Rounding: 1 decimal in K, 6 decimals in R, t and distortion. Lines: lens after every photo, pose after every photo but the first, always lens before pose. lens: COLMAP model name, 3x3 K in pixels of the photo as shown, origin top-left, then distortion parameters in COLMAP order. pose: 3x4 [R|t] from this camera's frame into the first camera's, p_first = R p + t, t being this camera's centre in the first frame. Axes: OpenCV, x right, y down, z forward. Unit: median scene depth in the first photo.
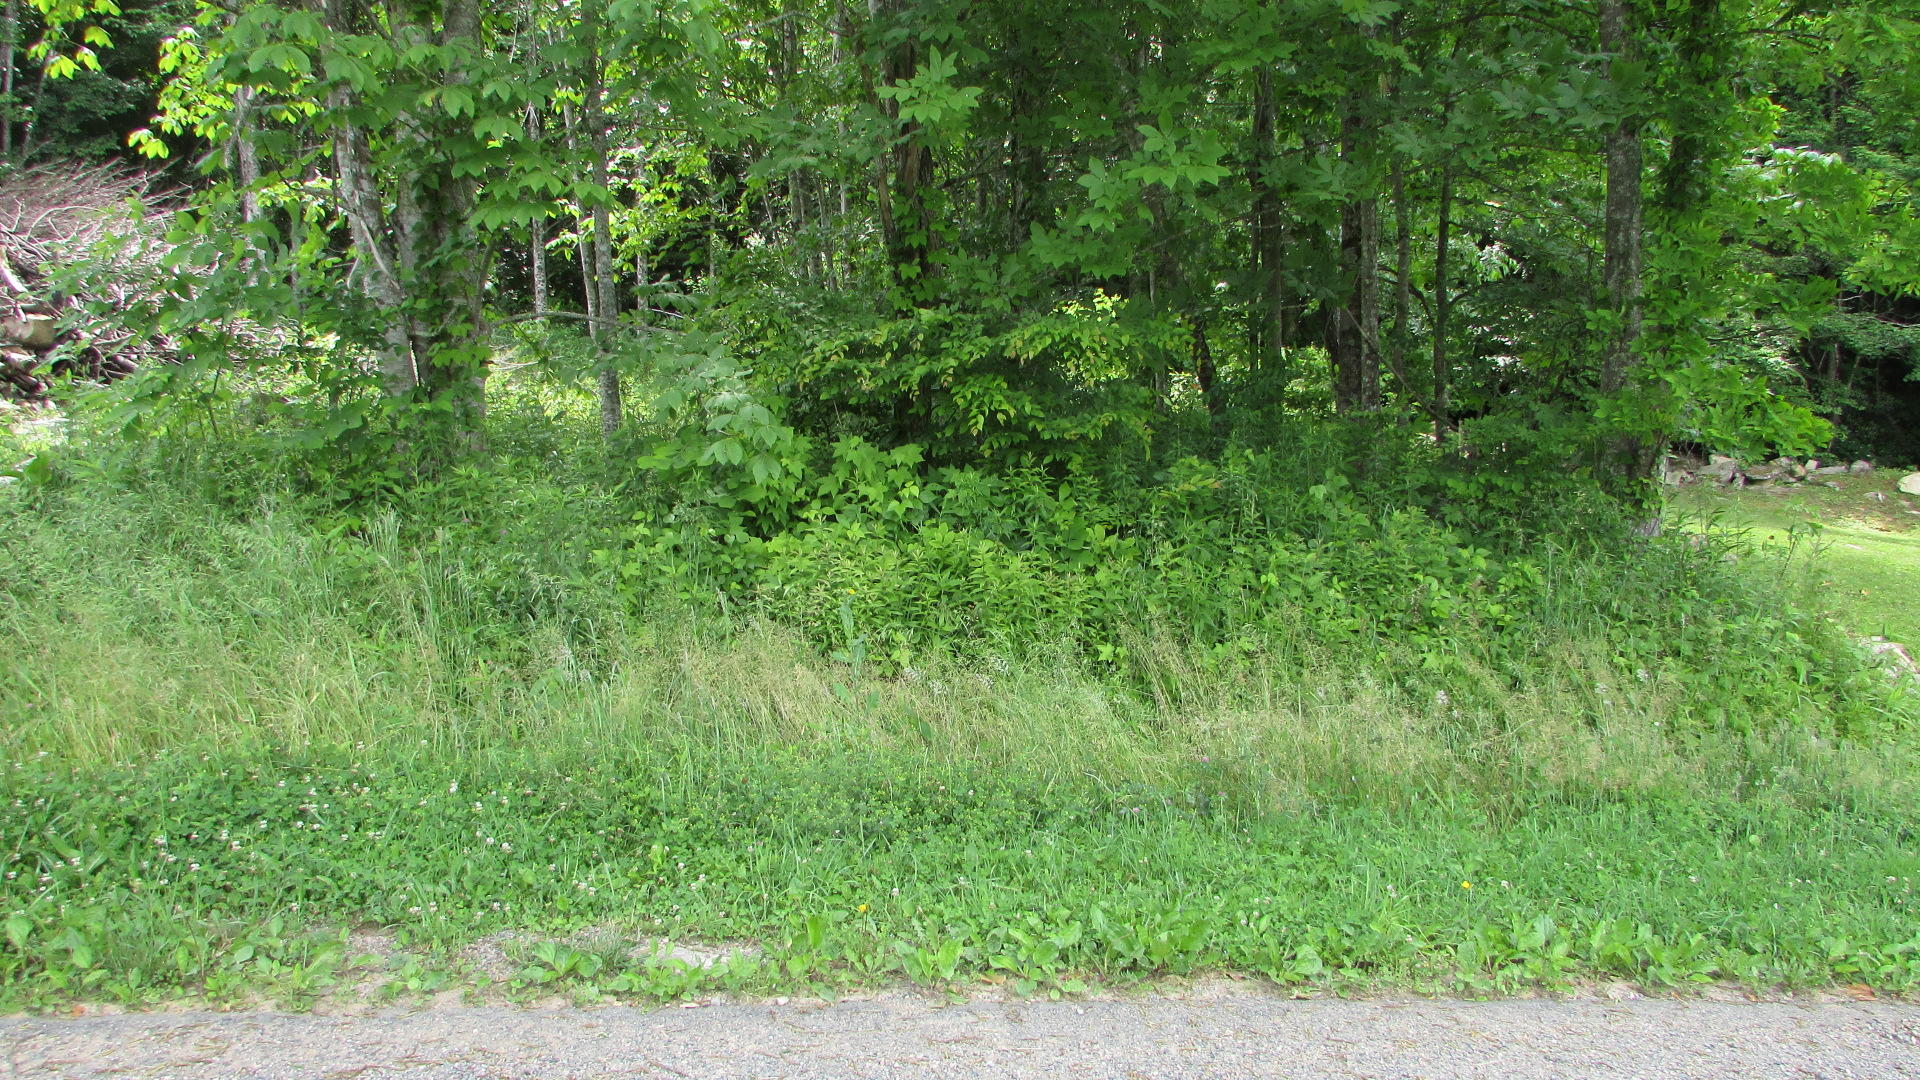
lens RADIAL K [[1439.3, 0, 963.9], [0, 1439.3, 538.4], [0, 0, 1]] dist [-0.038553, 0.018435]
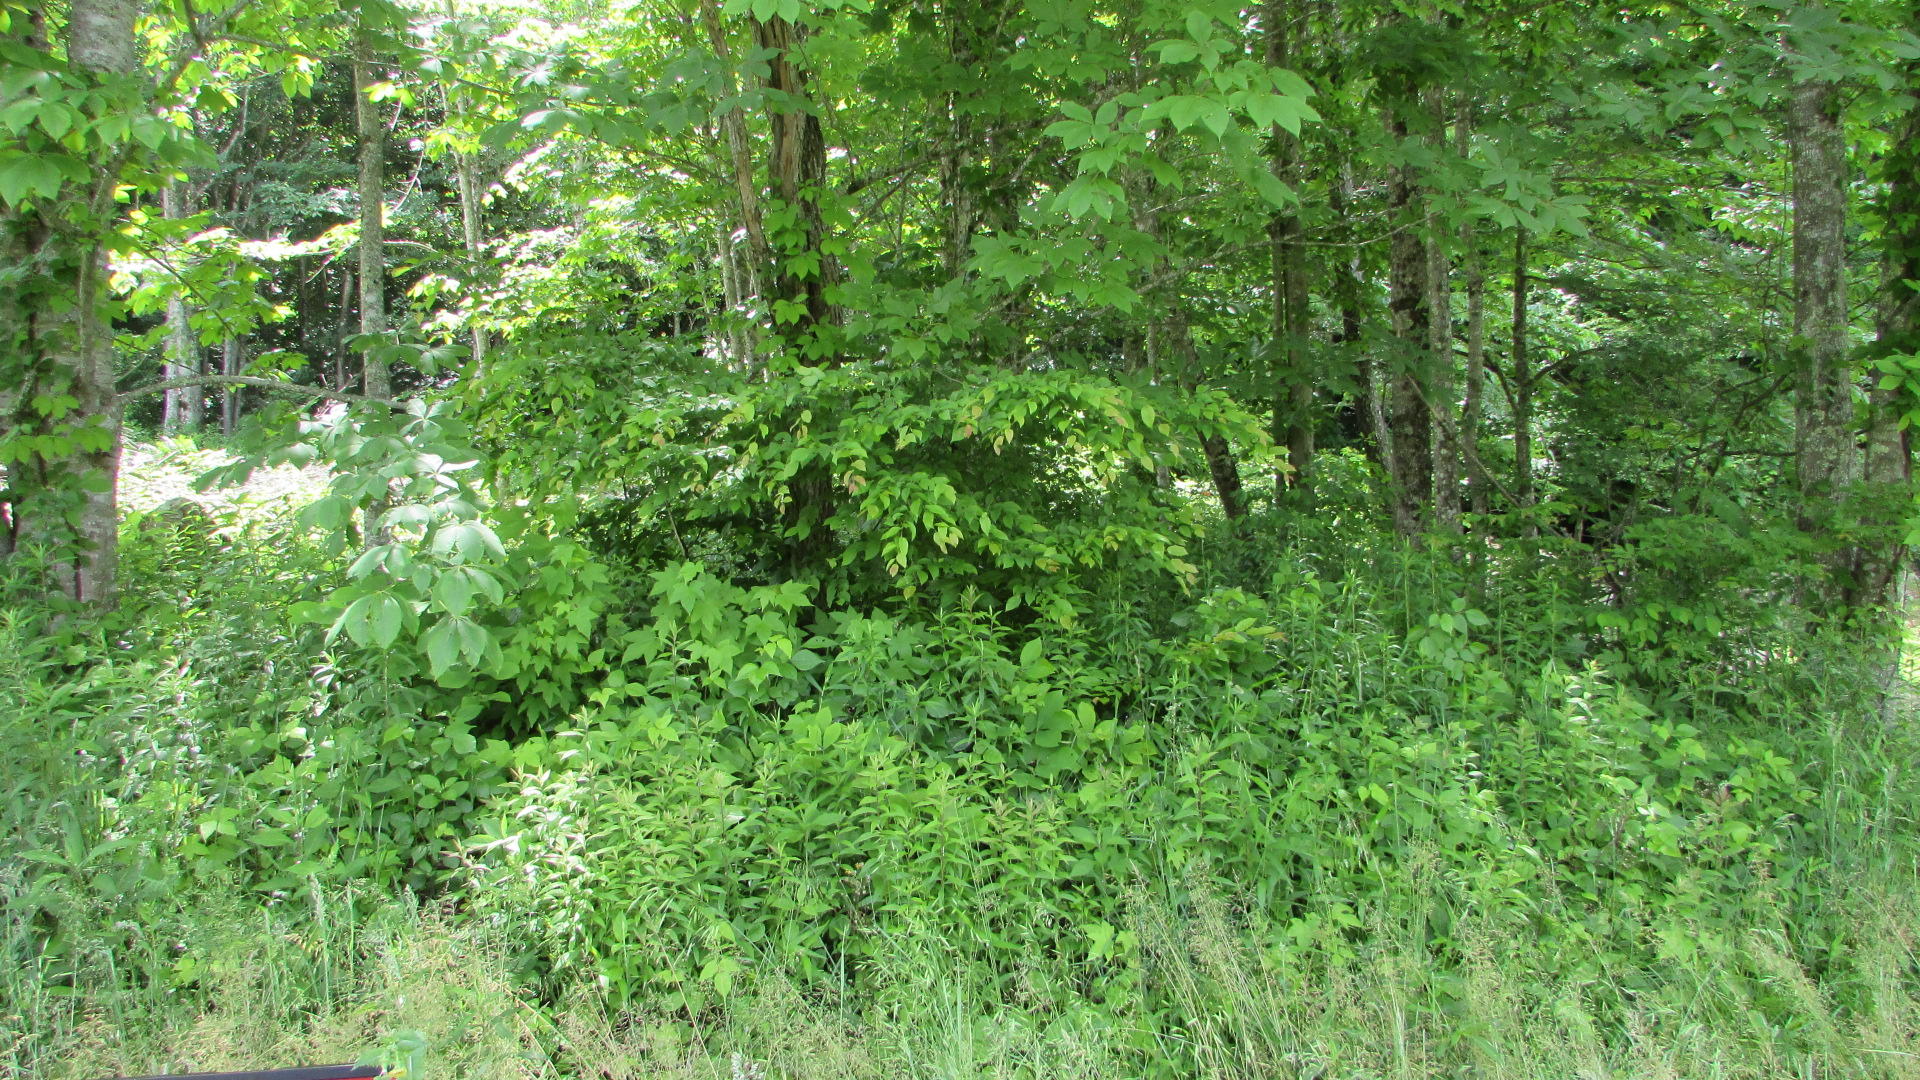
lens RADIAL K [[1439.3, 0, 959.2], [0, 1439.3, 536.2], [0, 0, 1]] dist [-0.038553, 0.018435]
pose [[0.999879, -0.015273, -0.003059, 0.043003], [0.014954, 0.996204, -0.085753, -0.028371], [0.004357, 0.085697, 0.996312, 0.382111]]
